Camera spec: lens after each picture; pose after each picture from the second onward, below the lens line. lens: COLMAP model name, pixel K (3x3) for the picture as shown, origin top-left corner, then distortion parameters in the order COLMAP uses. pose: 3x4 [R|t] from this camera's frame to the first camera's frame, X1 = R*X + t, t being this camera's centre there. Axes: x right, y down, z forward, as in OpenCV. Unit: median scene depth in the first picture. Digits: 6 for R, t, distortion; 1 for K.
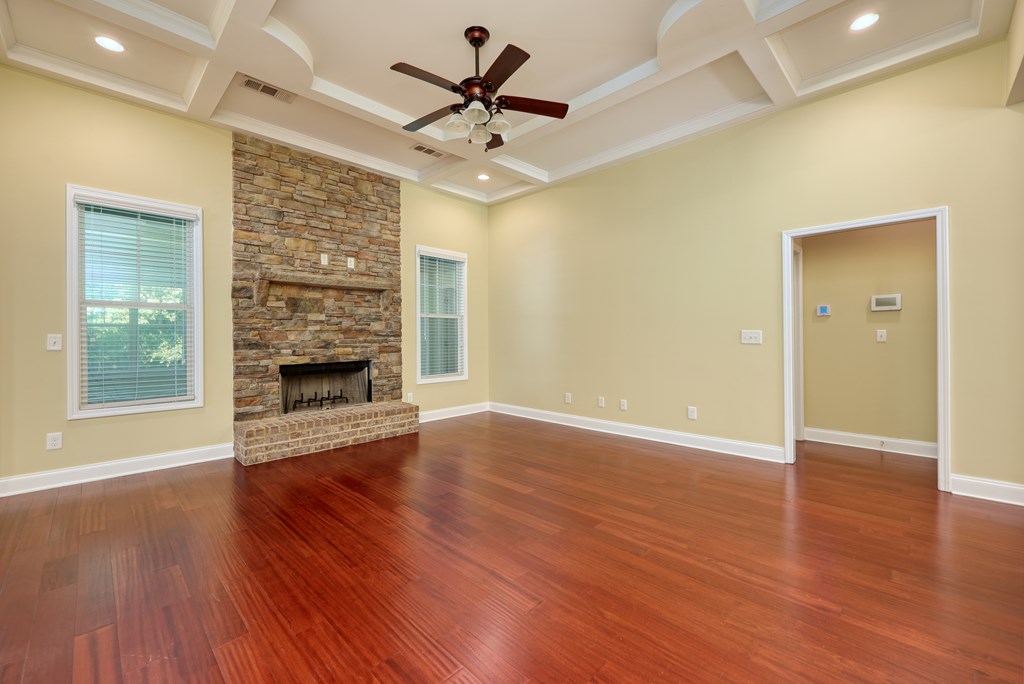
lens RADIAL K [[414.7, 0, 506.4], [0, 414.7, 337.9], [0, 0, 1]] dist [-0.002926, -0.000310]
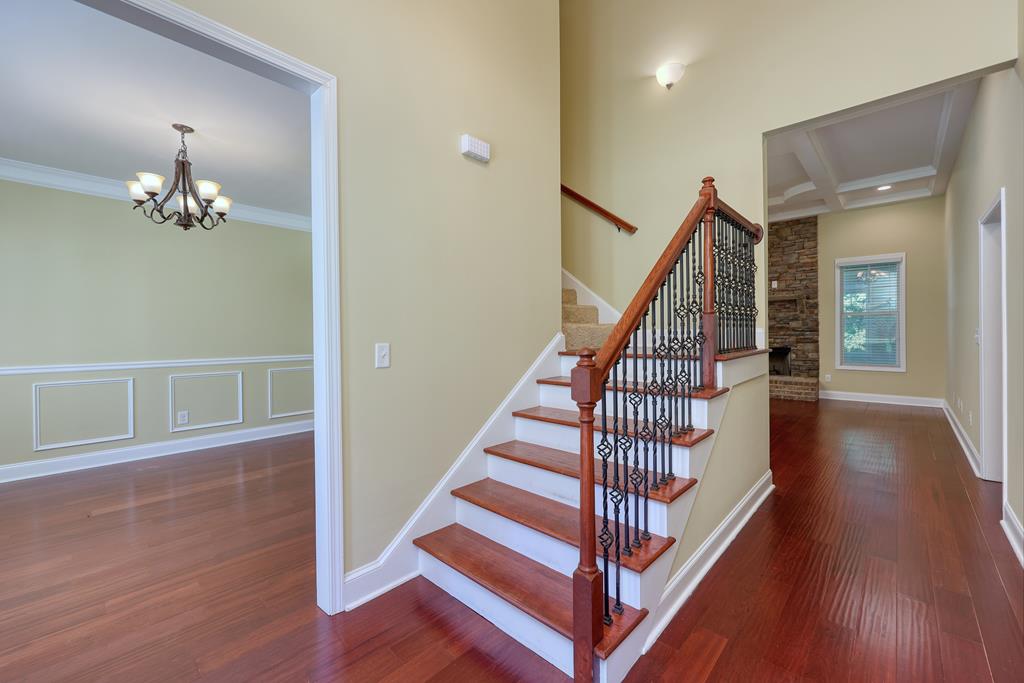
lens RADIAL K [[414.7, 0, 510.9], [0, 414.7, 336.1], [0, 0, 1]] dist [-0.002926, -0.000310]
pose [[0.025999, 0.009223, -0.999619, 1.092600], [0.000259, 0.999957, 0.009233, -0.001415], [0.999662, -0.000499, 0.025995, -0.031179]]
